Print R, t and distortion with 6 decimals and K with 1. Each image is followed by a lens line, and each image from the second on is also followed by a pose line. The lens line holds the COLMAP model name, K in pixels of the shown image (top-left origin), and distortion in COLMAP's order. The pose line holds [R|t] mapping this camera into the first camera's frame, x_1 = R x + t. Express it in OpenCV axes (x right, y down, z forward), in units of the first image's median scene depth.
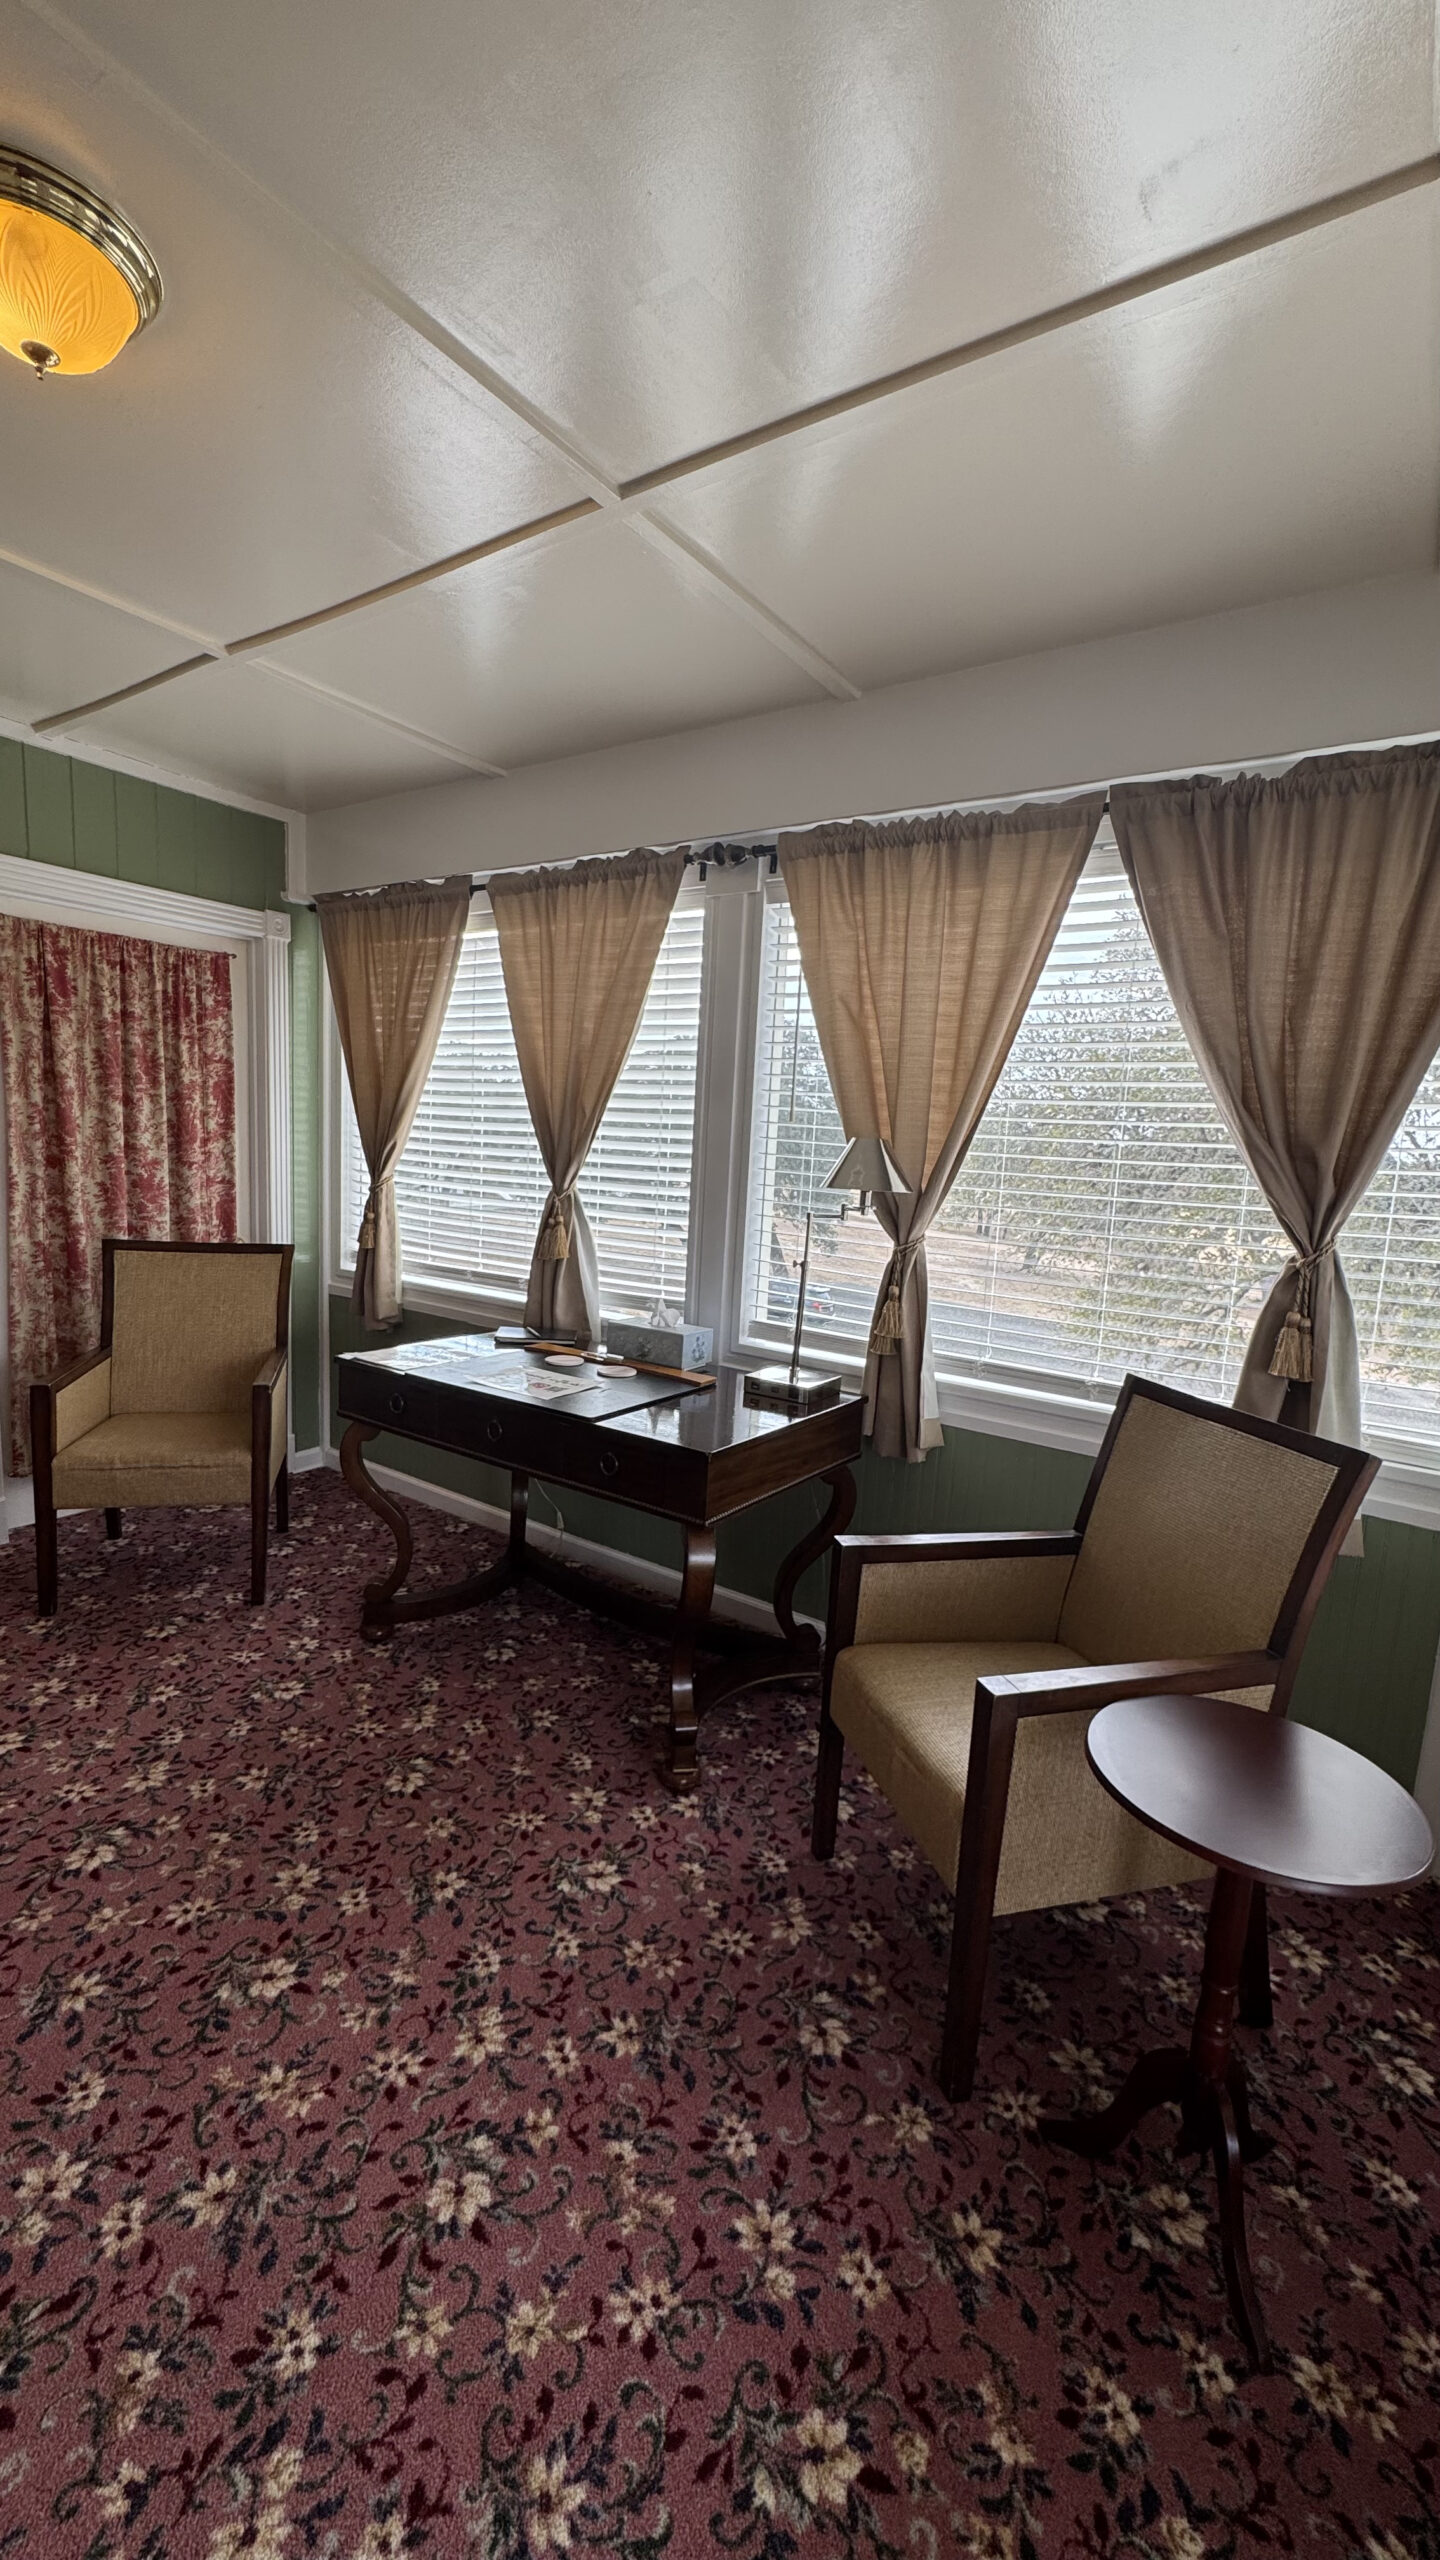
lens RADIAL K [[1017.9, 0, 718.7], [0, 1017.9, 1282.5], [0, 0, 1]] dist [-0.002463, 0.000260]
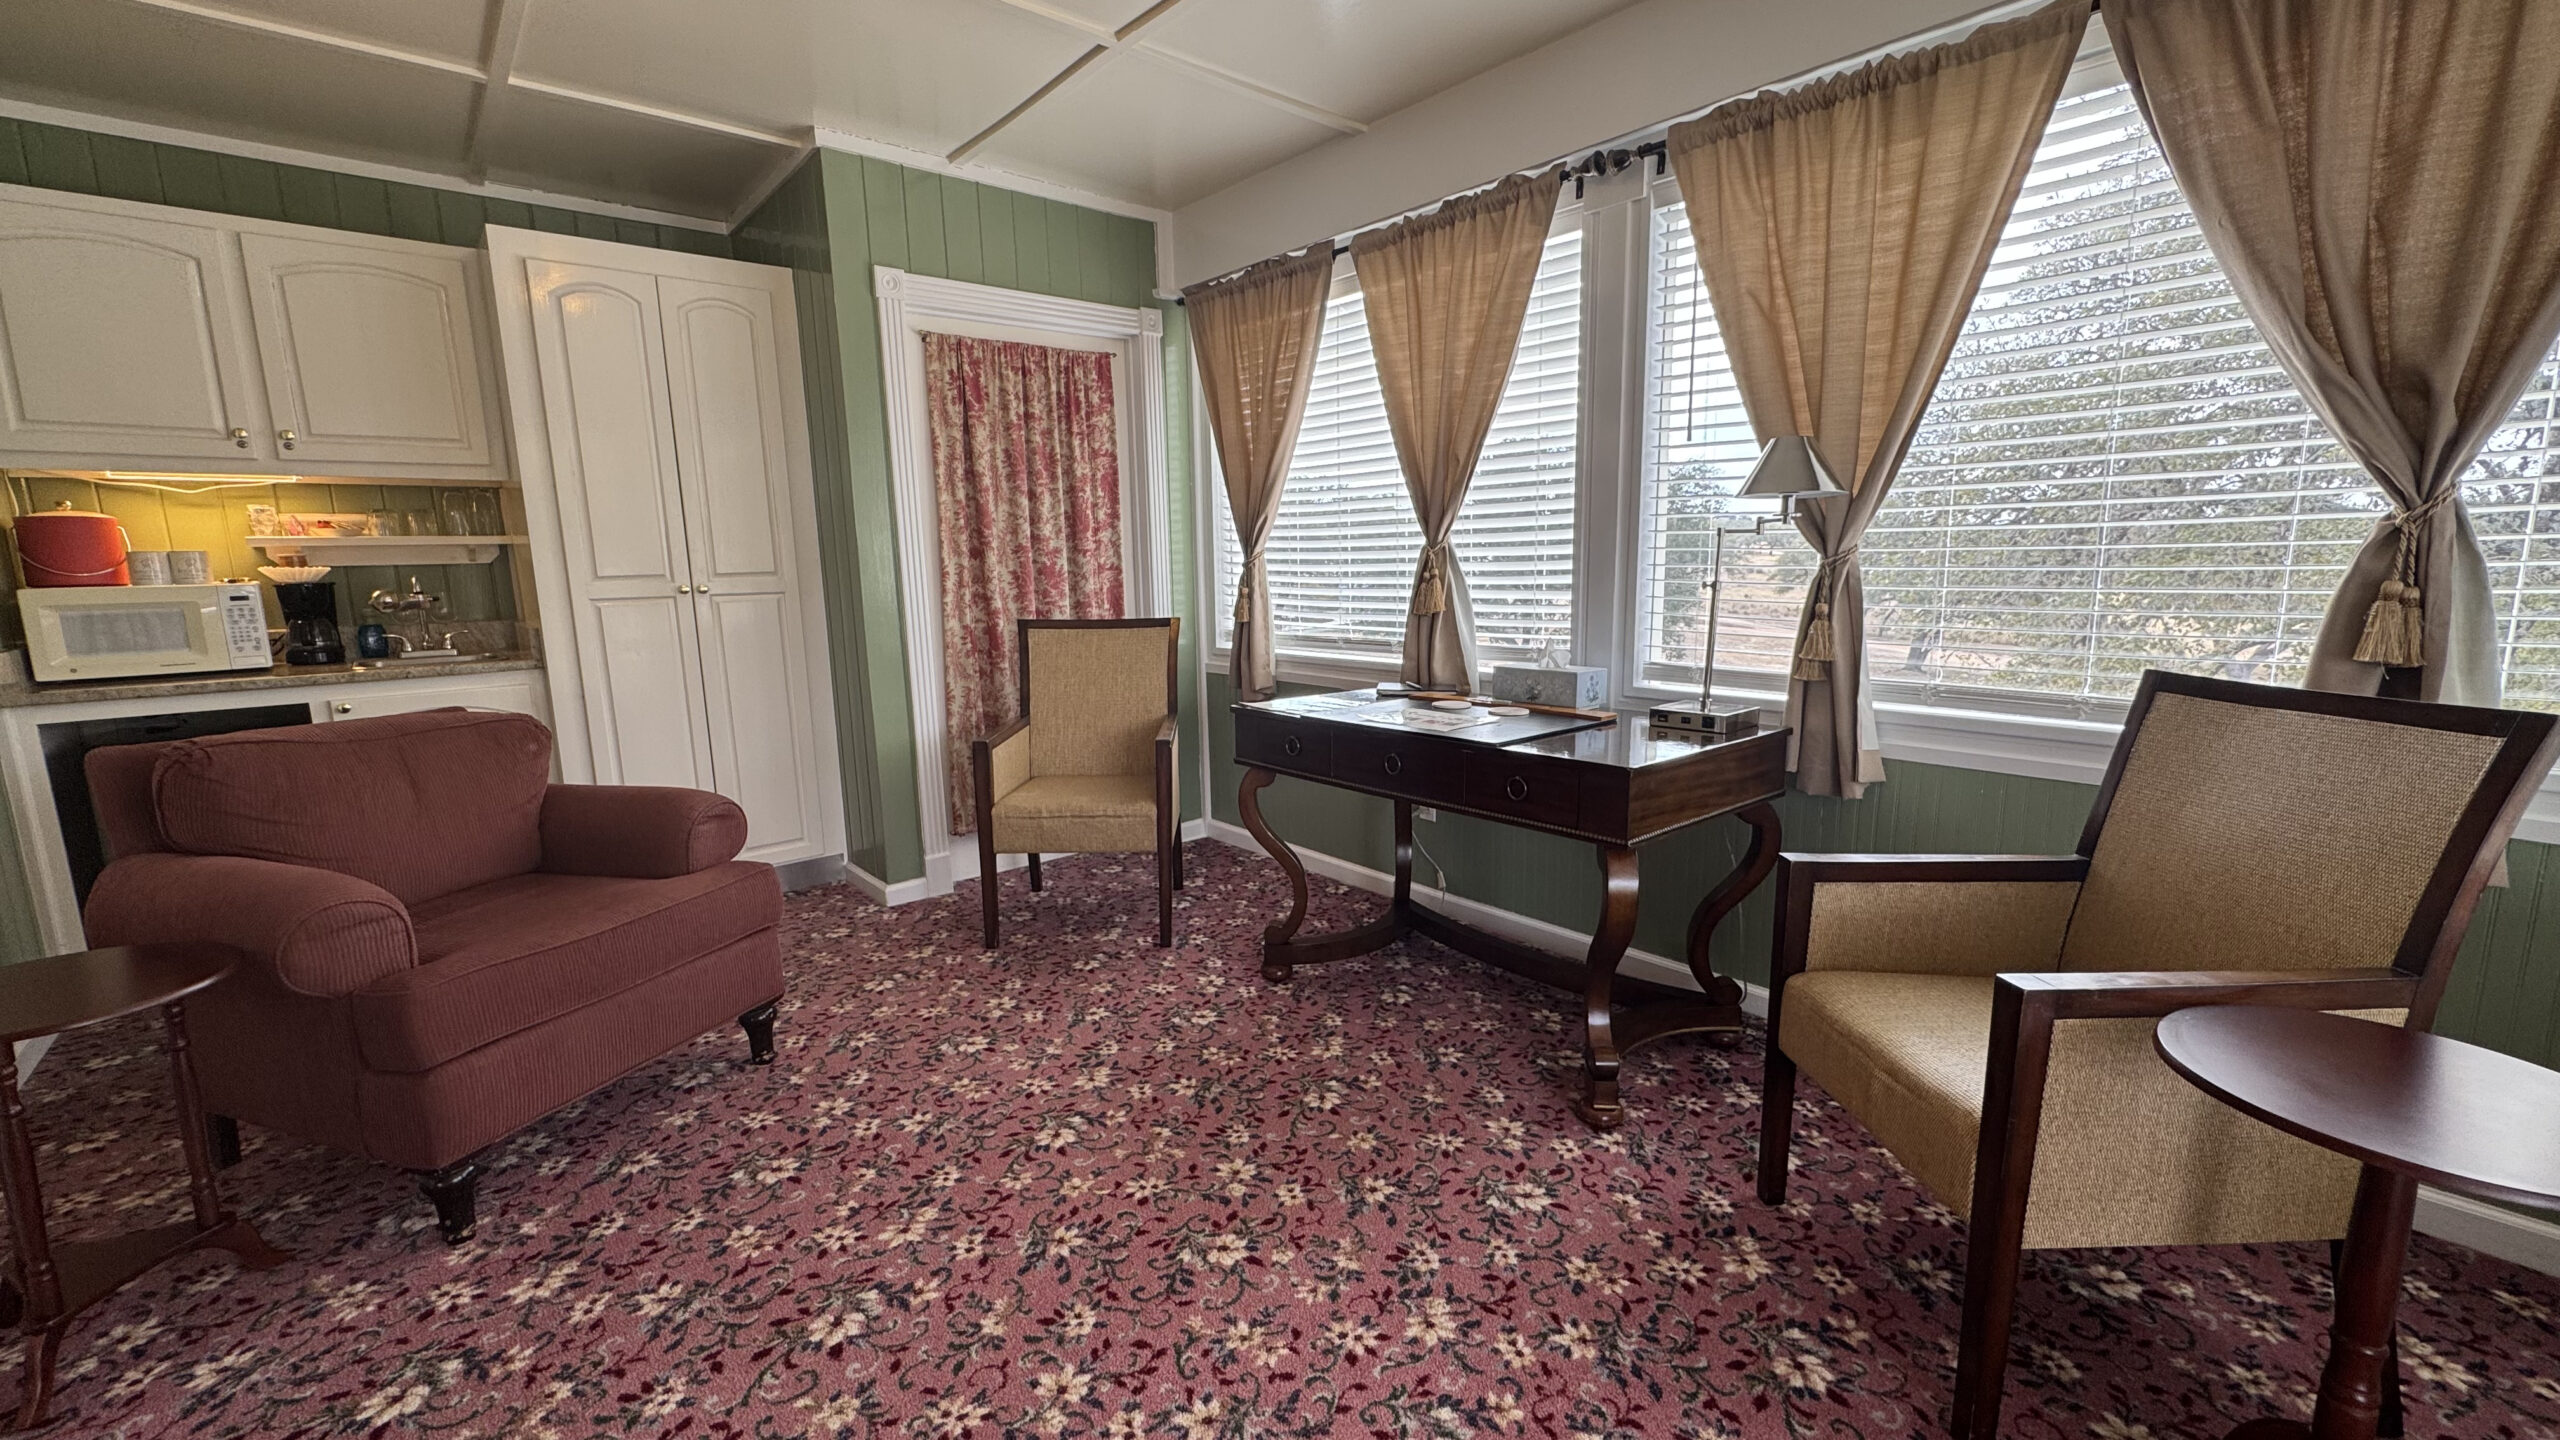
lens RADIAL K [[1018.9, 0, 1284.9], [0, 1018.9, 721.2], [0, 0, 1]] dist [-0.001425, 0.000400]
pose [[0.966756, -0.028626, -0.254093, -0.074528], [0.033426, 0.999335, 0.014595, 0.094925], [0.253507, -0.022603, 0.967070, 0.001981]]
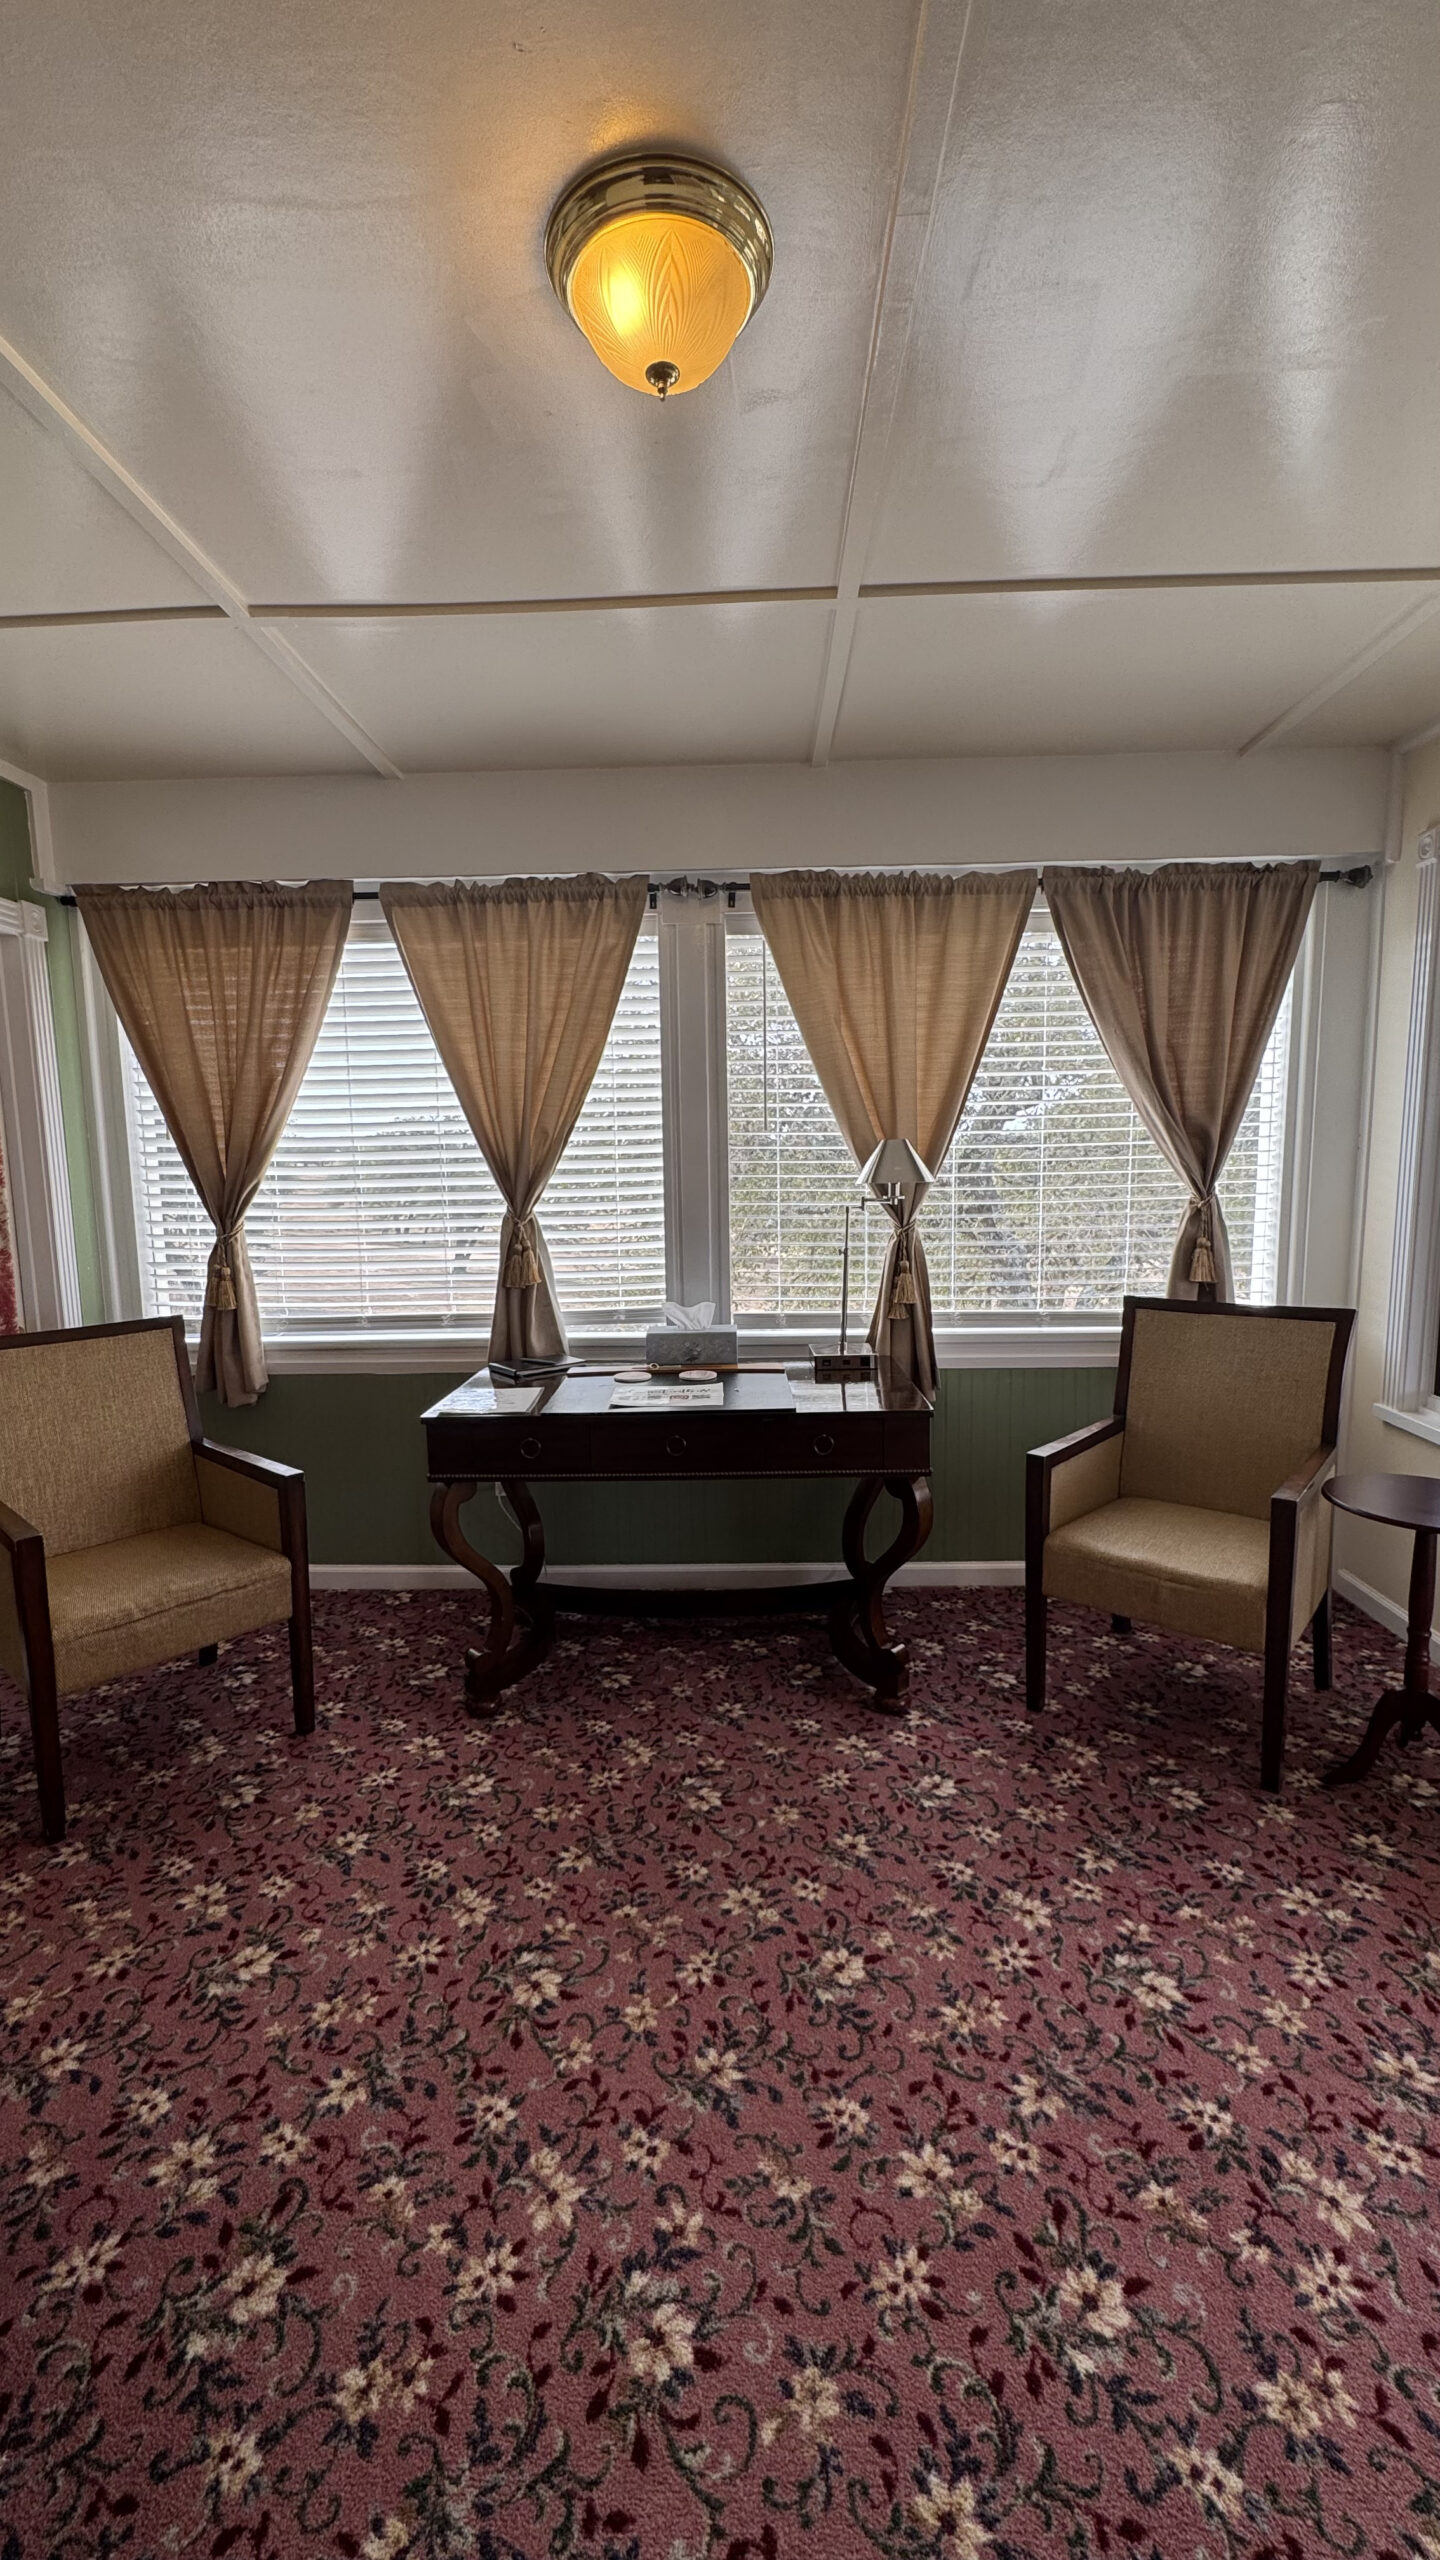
lens RADIAL K [[1017.9, 0, 718.7], [0, 1017.9, 1282.5], [0, 0, 1]] dist [-0.002463, 0.000260]
pose [[0.836815, -0.136172, 0.530281, -0.786630], [0.137164, 0.989830, 0.037727, -0.056381], [-0.530025, 0.041165, 0.846982, 0.116488]]
